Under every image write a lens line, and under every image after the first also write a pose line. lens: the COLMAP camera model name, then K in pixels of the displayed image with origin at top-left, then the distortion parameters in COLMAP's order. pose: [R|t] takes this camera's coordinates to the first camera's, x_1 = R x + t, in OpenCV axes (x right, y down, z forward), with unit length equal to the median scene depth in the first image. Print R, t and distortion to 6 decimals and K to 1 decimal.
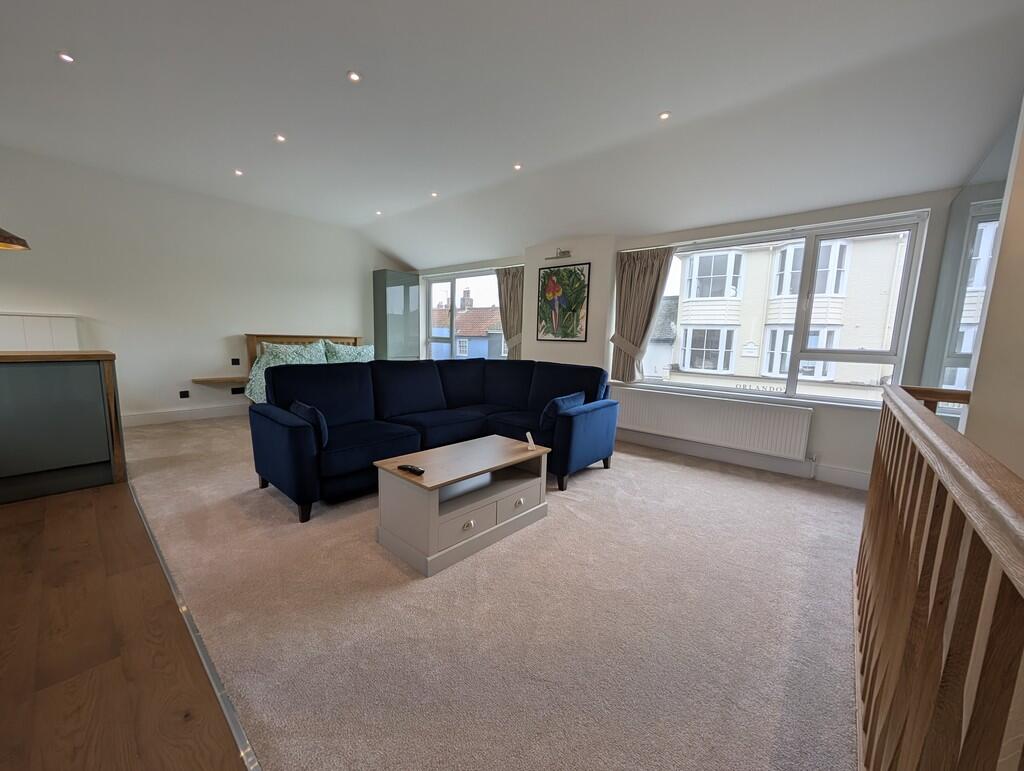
lens RADIAL K [[383.7, 0, 511.4], [0, 383.7, 389.9], [0, 0, 1]] dist [0.000199, 0.000194]
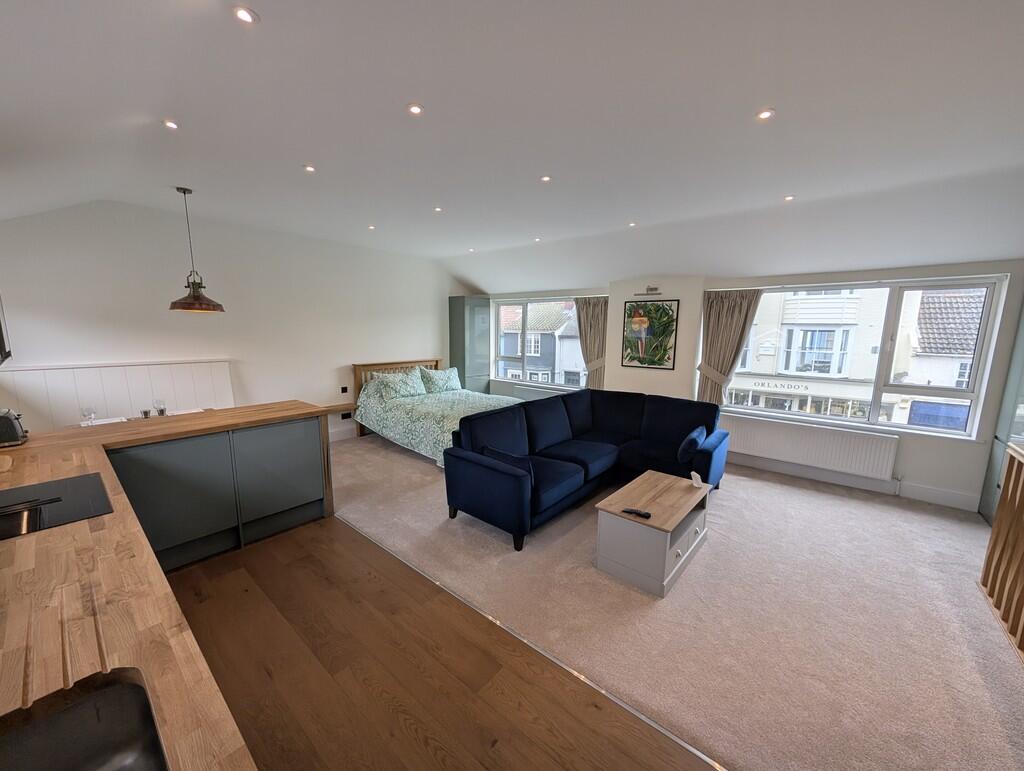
lens RADIAL K [[383.7, 0, 511.4], [0, 383.7, 389.9], [0, 0, 1]] dist [0.000199, 0.000194]
pose [[0.999740, -0.019076, 0.012457, -0.283614], [0.018787, 0.999561, 0.022896, -0.098611], [-0.012888, -0.022656, 0.999660, -0.106932]]
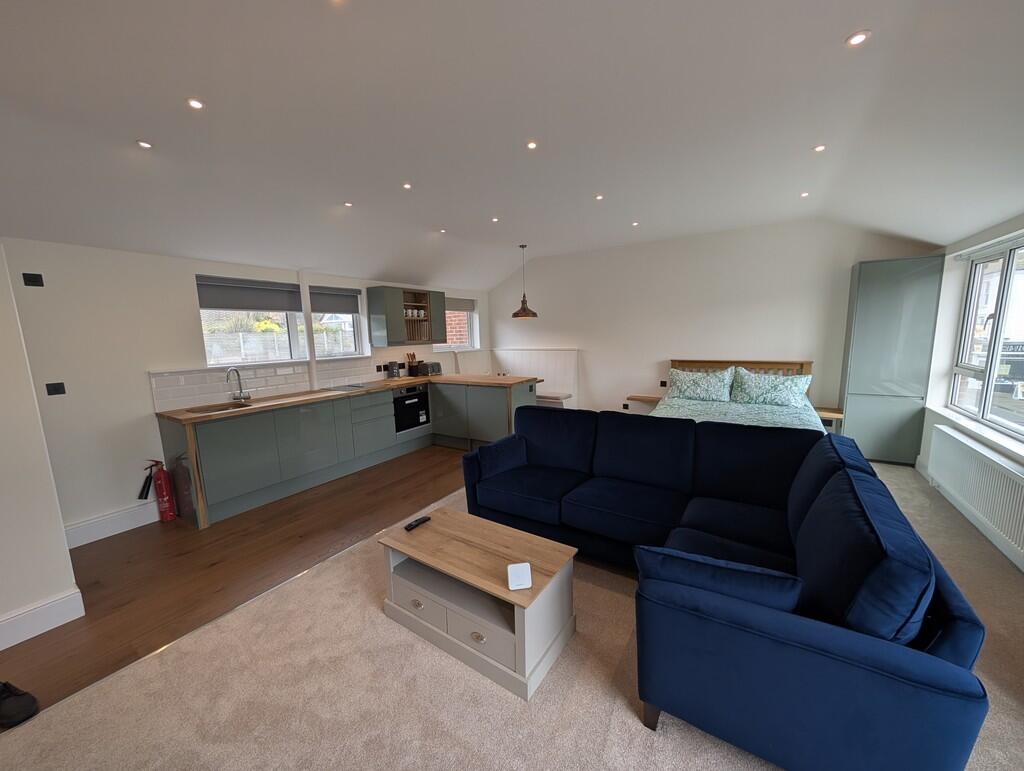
lens RADIAL K [[383.7, 0, 511.4], [0, 383.7, 389.9], [0, 0, 1]] dist [0.000199, 0.000194]
pose [[0.138004, 0.115043, -0.983728, 0.352523], [-0.102823, 0.989528, 0.101297, -0.136147], [0.985080, 0.087170, 0.148388, 0.440906]]
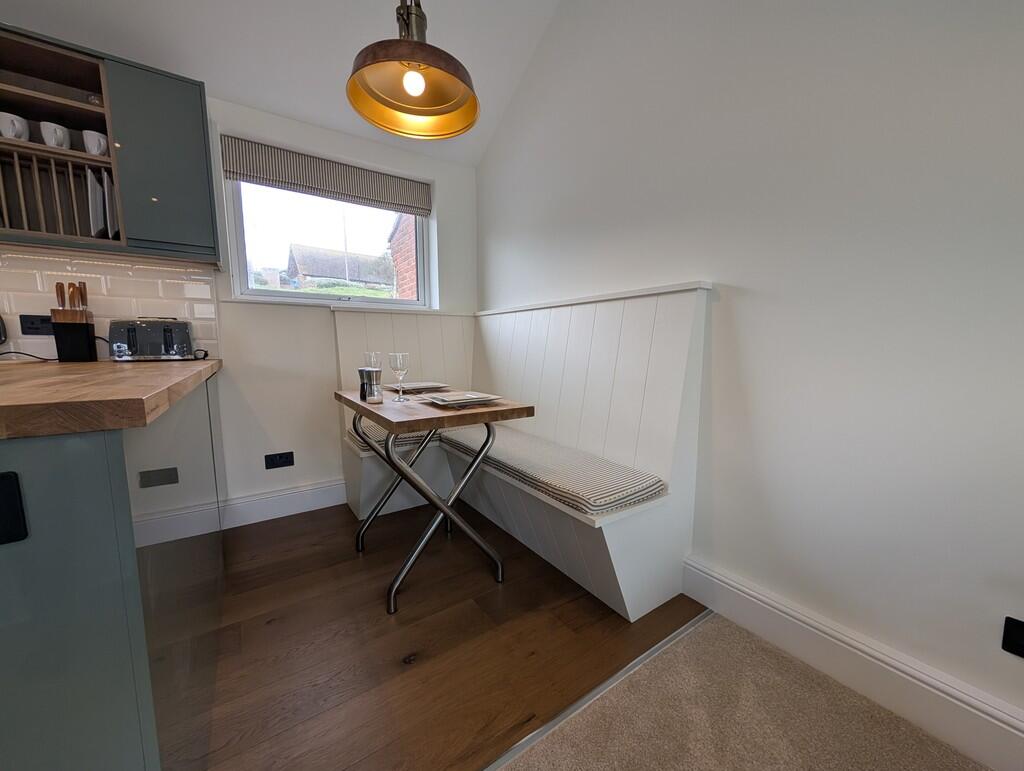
lens RADIAL K [[383.7, 0, 511.4], [0, 383.7, 389.9], [0, 0, 1]] dist [0.000199, 0.000194]
pose [[-0.257874, 0.086226, -0.962323, -0.630702], [-0.137074, 0.982670, 0.124781, -0.099565], [0.956406, 0.164087, -0.241586, 0.797937]]
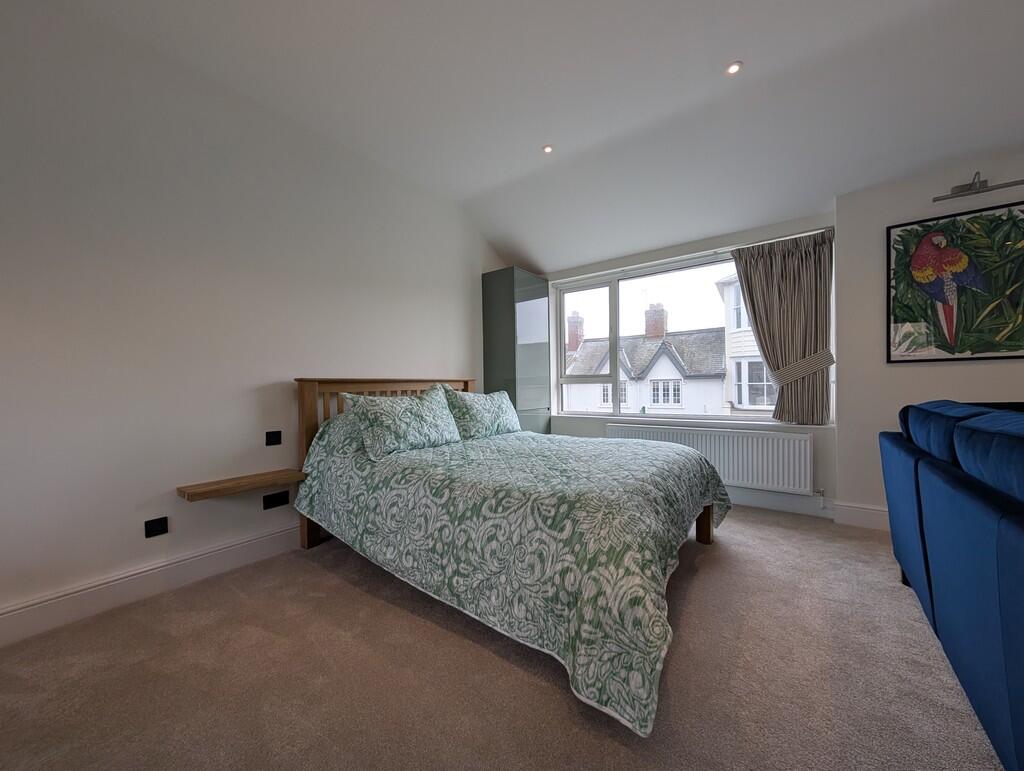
lens RADIAL K [[383.7, 0, 511.4], [0, 383.7, 389.9], [0, 0, 1]] dist [0.000199, 0.000194]
pose [[0.996442, -0.049217, 0.068417, -0.505453], [0.057153, 0.991206, -0.119345, -0.065364], [-0.061942, 0.122831, 0.990493, 0.562647]]
